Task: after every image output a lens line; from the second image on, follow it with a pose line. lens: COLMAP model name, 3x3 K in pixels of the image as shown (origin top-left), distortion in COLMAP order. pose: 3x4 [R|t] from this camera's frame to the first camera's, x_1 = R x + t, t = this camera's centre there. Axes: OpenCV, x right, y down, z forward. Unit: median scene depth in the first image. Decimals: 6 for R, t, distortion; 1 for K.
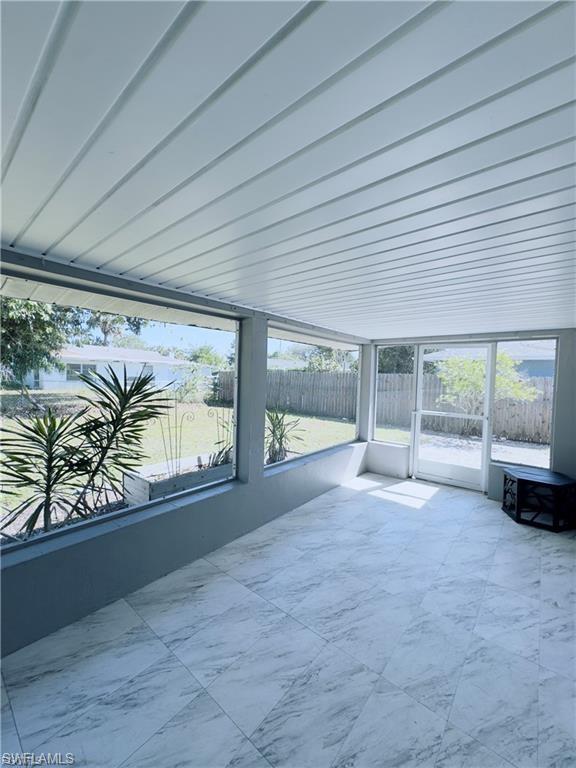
lens RADIAL K [[306.1, 0, 288.7], [0, 306.1, 382.6], [0, 0, 1]] dist [-0.006010, 0.001561]
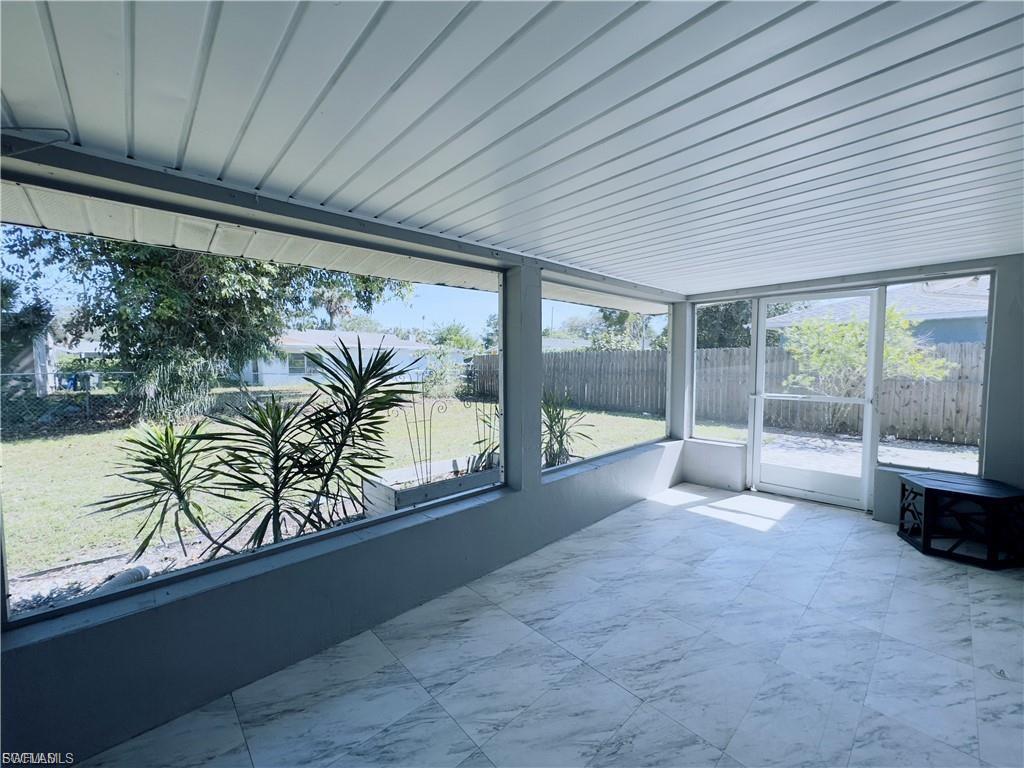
lens RADIAL K [[408.2, 0, 511.3], [0, 408.2, 383.6], [0, 0, 1]] dist [-0.006010, 0.001561]
pose [[0.991078, -0.027091, -0.130504, -0.022869], [0.031097, 0.999102, 0.028762, 0.043260], [0.129608, -0.032564, 0.991030, 0.022695]]
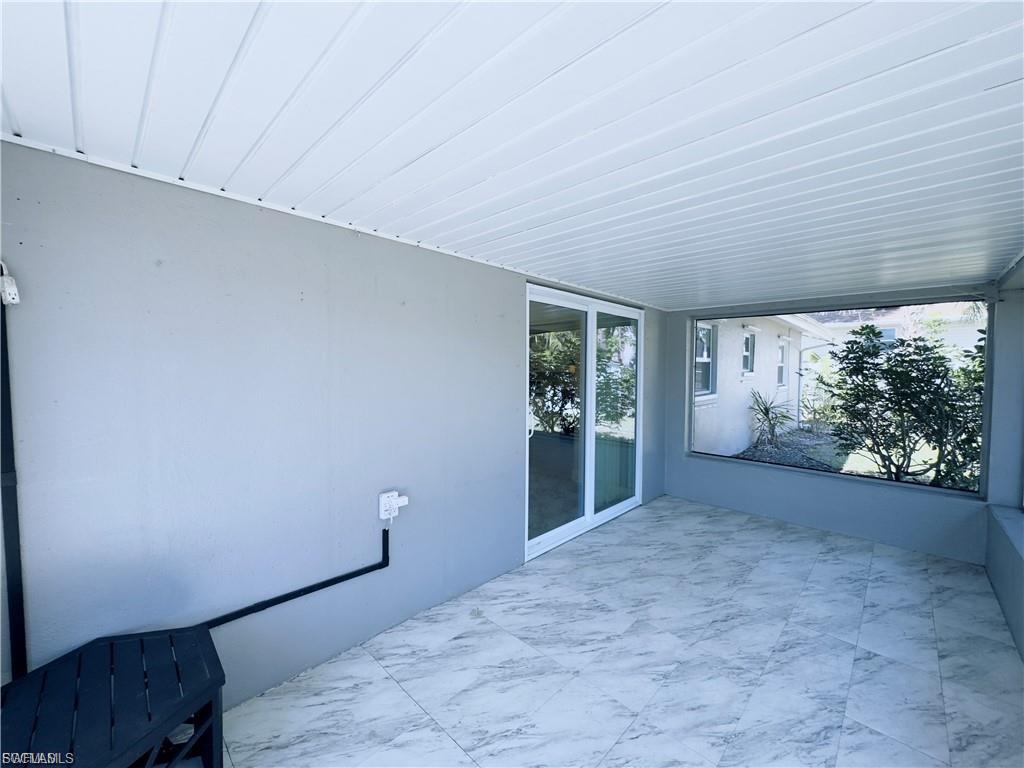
lens RADIAL K [[408.2, 0, 509.6], [0, 408.2, 382.0], [0, 0, 1]] dist [-0.006010, 0.001561]
pose [[-0.996396, -0.040257, 0.074663, 0.577338], [-0.035713, 0.997485, 0.061225, -0.001572], [-0.076940, 0.058338, -0.995328, 1.689928]]
